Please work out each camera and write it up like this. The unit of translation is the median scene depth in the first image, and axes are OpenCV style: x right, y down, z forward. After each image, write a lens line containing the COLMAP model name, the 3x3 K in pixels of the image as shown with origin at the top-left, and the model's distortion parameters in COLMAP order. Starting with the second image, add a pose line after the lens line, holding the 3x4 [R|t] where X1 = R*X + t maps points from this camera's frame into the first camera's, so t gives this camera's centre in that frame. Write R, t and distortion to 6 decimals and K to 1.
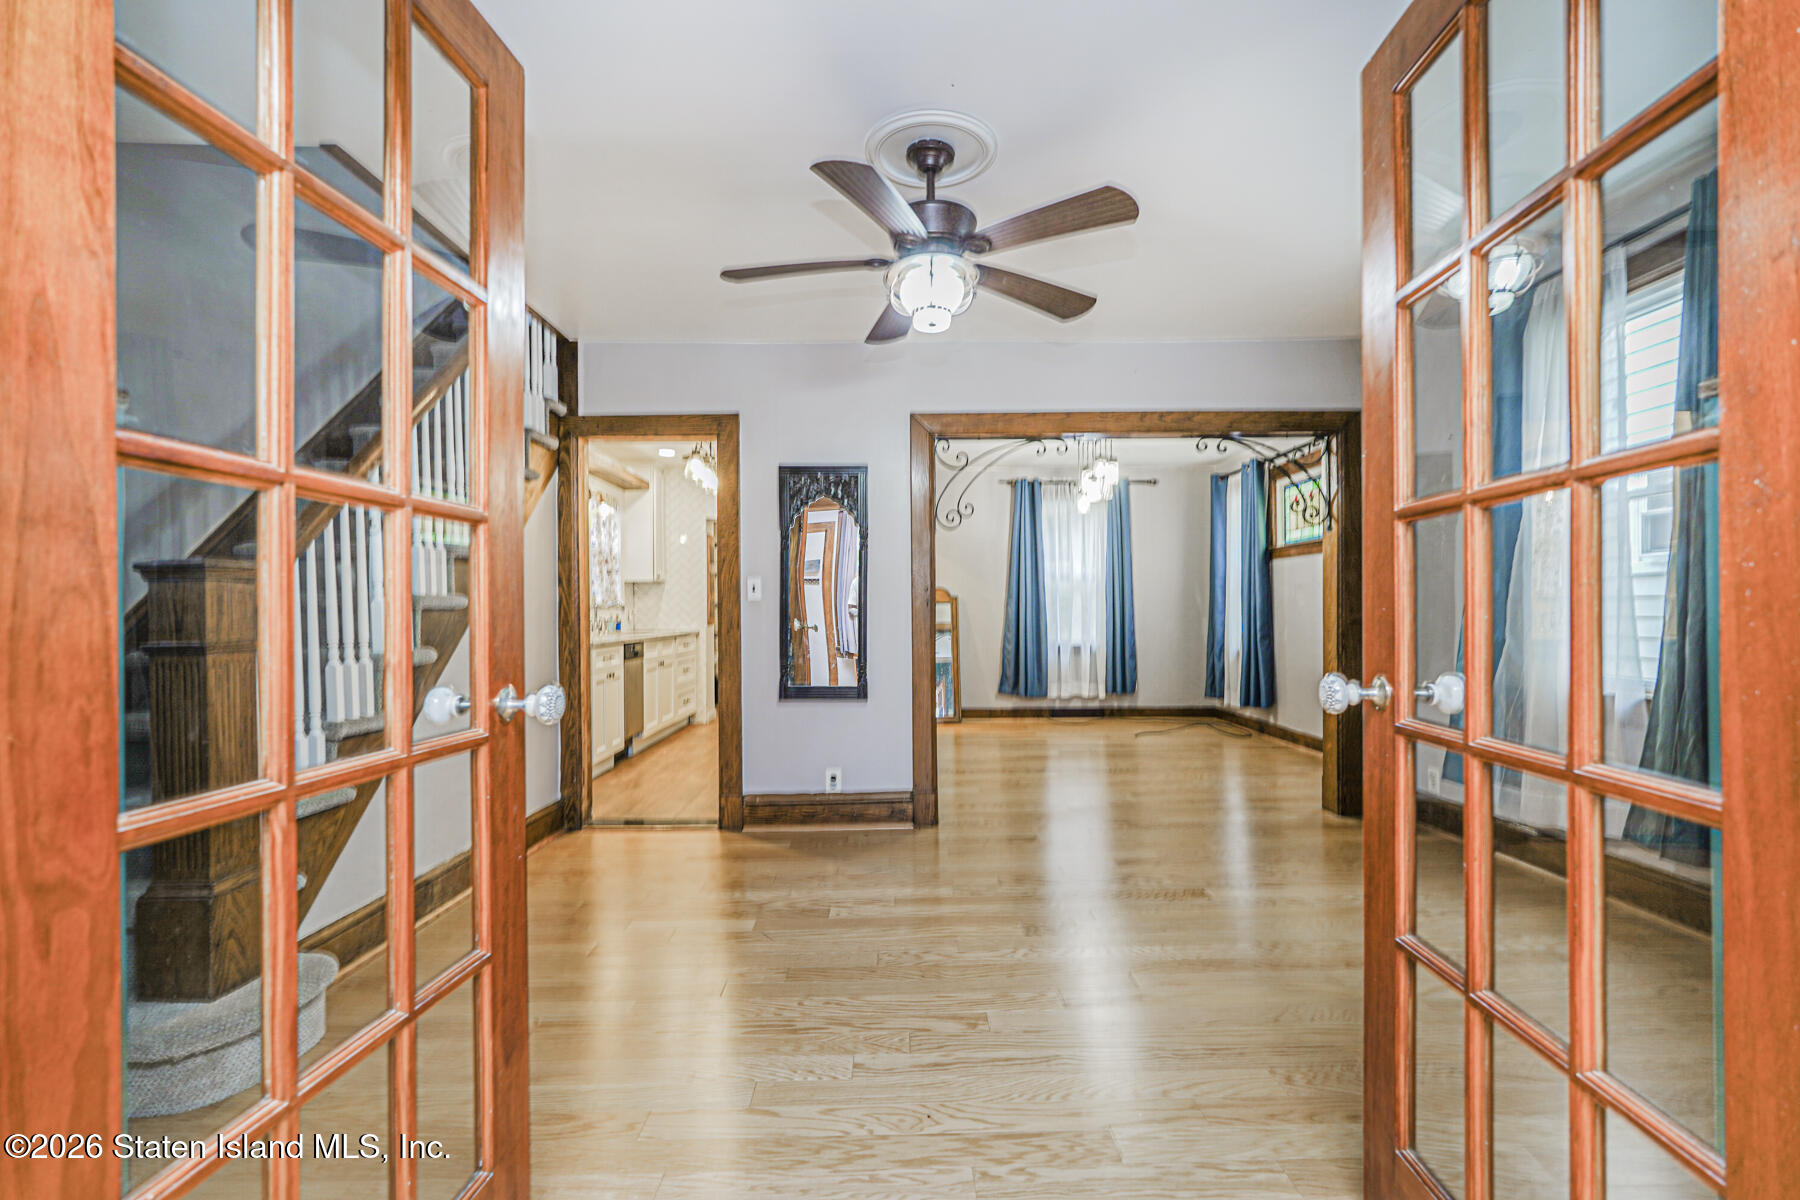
lens RADIAL K [[791.2, 0, 904.2], [0, 791.2, 607.0], [0, 0, 1]] dist [-0.011778, 0.004136]
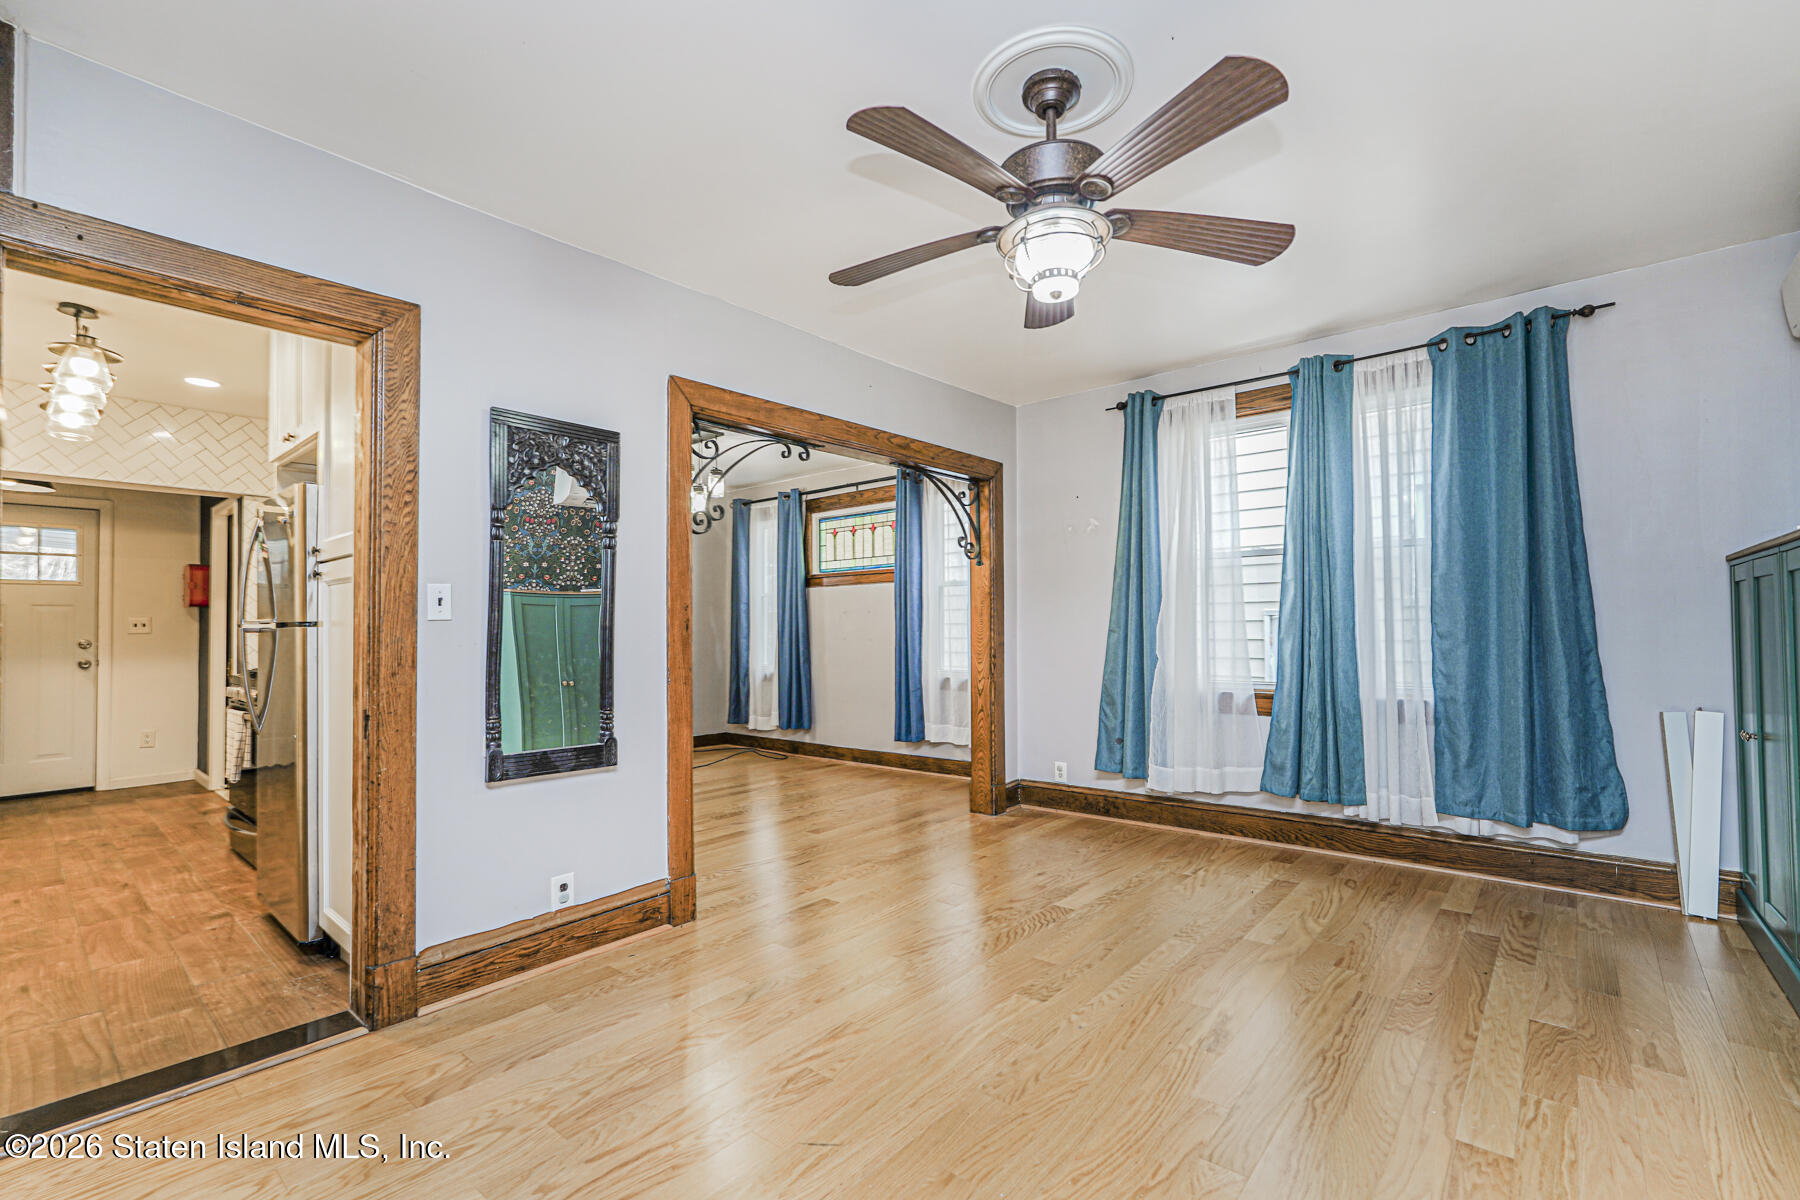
lens RADIAL K [[791.2, 0, 900.9], [0, 791.2, 610.4], [0, 0, 1]] dist [-0.011778, 0.004136]
pose [[0.662380, 0.021143, 0.748870, -0.395258], [-0.001780, 0.999643, -0.026649, -0.001059], [-0.749166, 0.016319, 0.662181, 0.332378]]
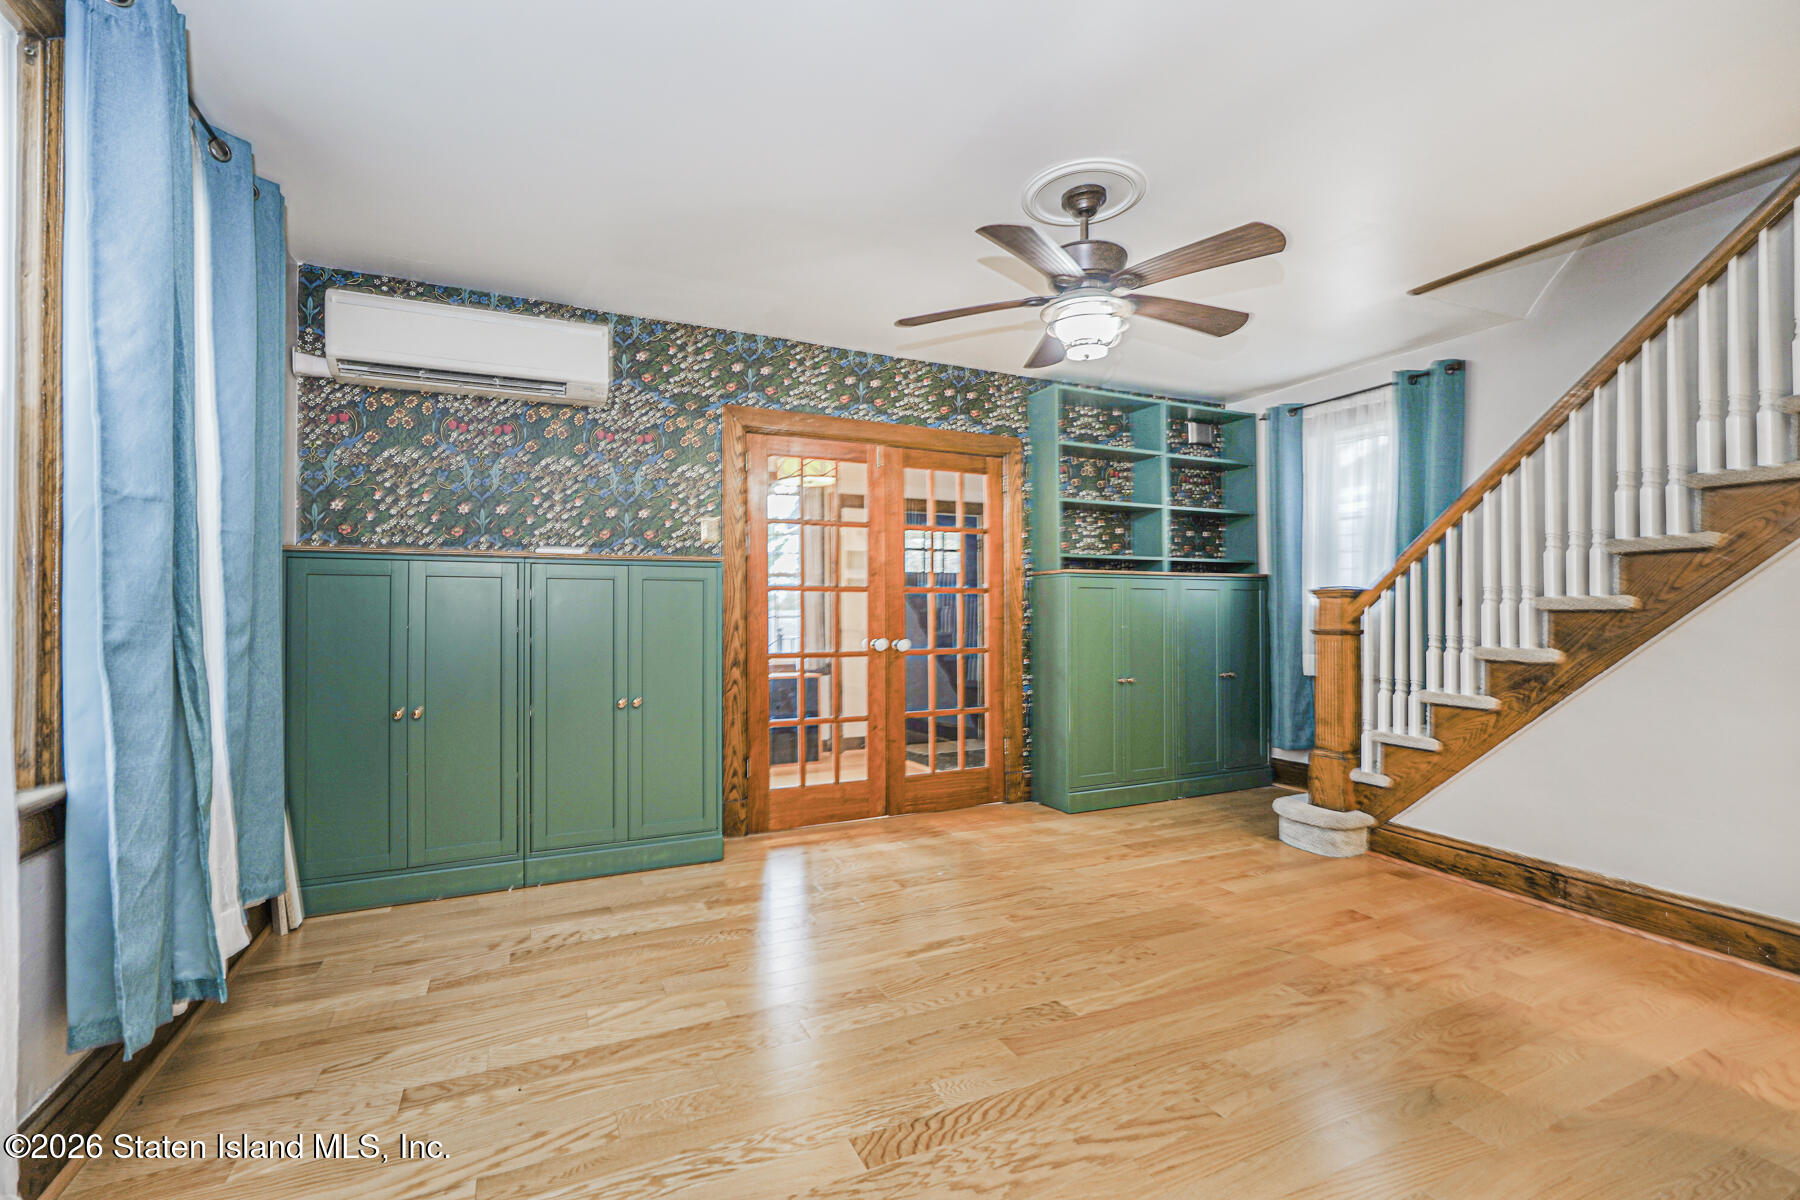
lens RADIAL K [[791.2, 0, 895.4], [0, 791.2, 607.7], [0, 0, 1]] dist [-0.011778, 0.004136]
pose [[-0.912095, 0.008778, -0.409886, 0.416771], [0.013242, 0.999880, -0.008052, -0.003203], [0.409766, -0.012772, -0.912101, 1.081849]]
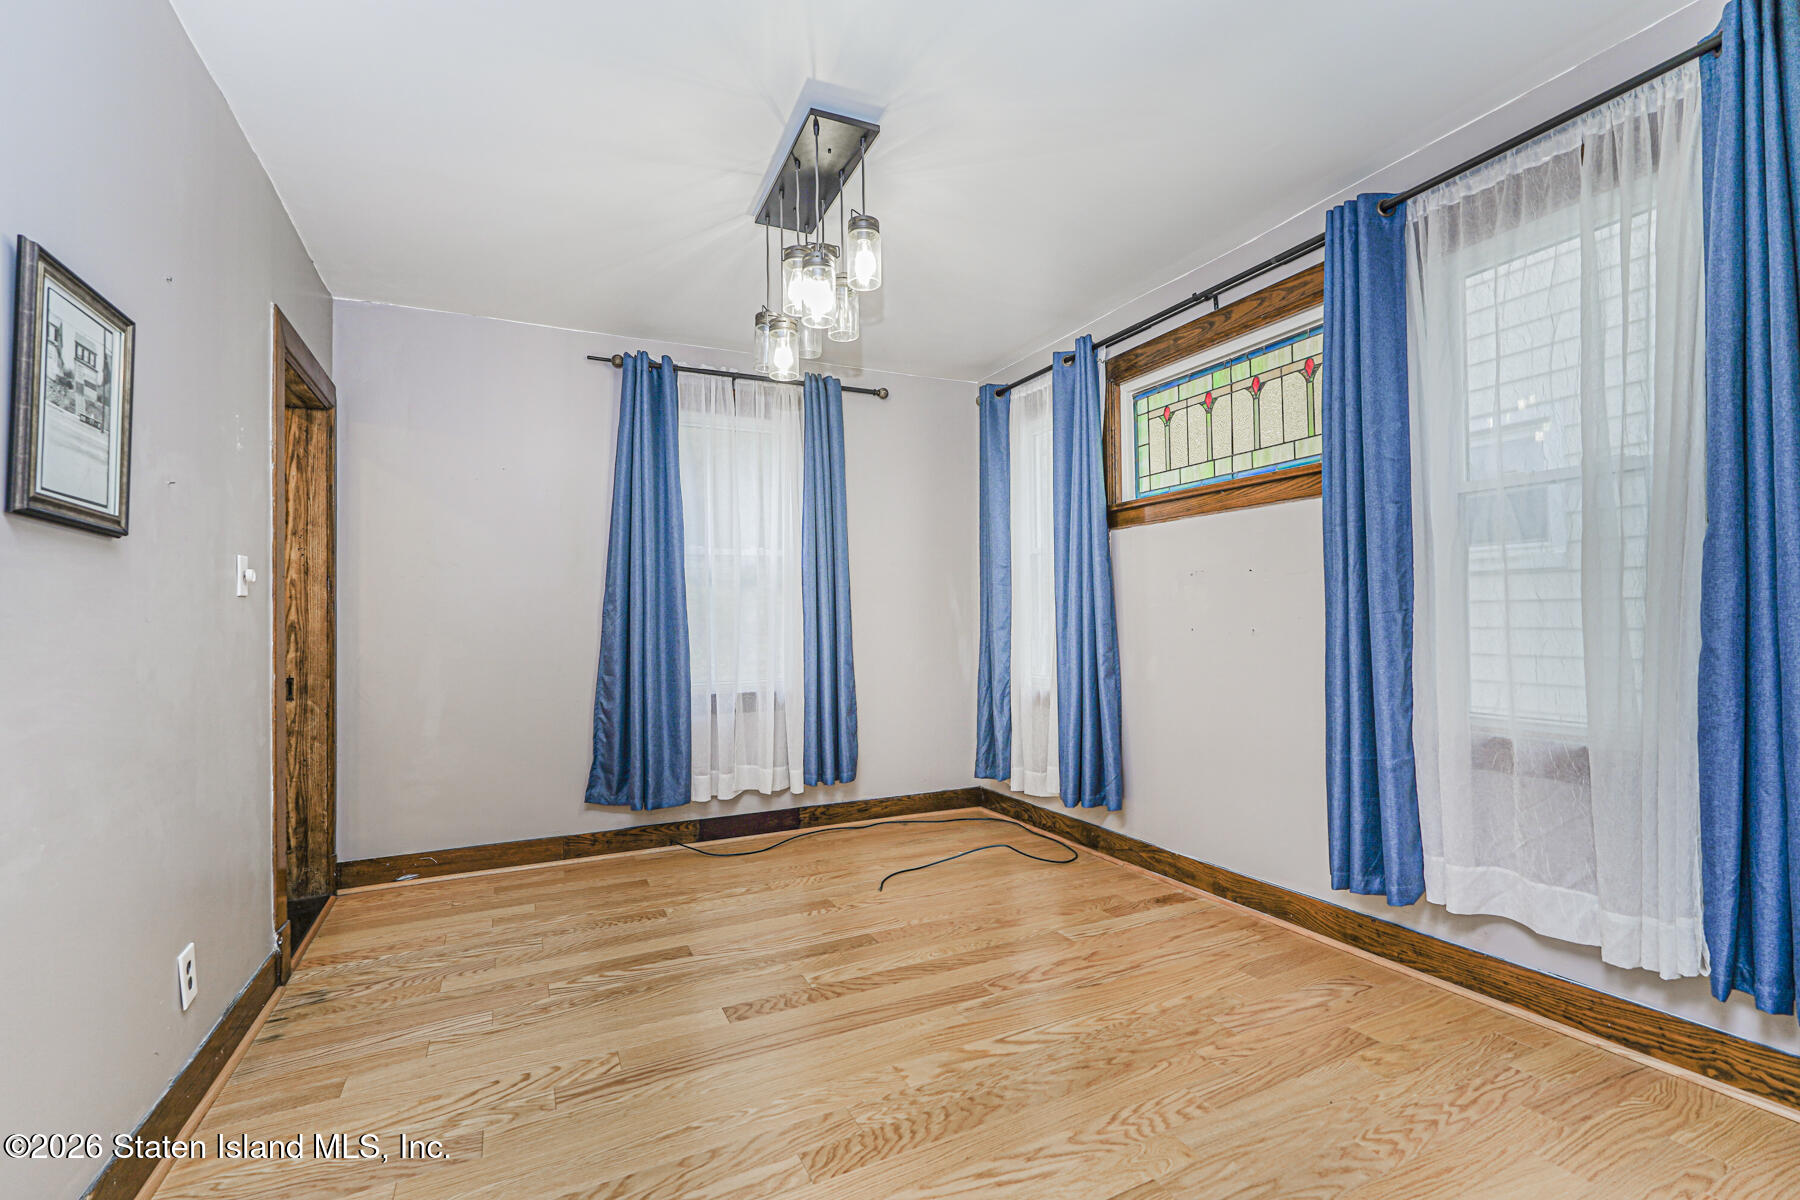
lens RADIAL K [[791.2, 0, 903.1], [0, 791.2, 609.5], [0, 0, 1]] dist [-0.011778, 0.004136]
pose [[0.902721, -0.001111, 0.430225, 0.165040], [0.006012, 0.999932, -0.010033, 0.000331], [-0.430185, 0.011644, 0.902666, 0.926497]]
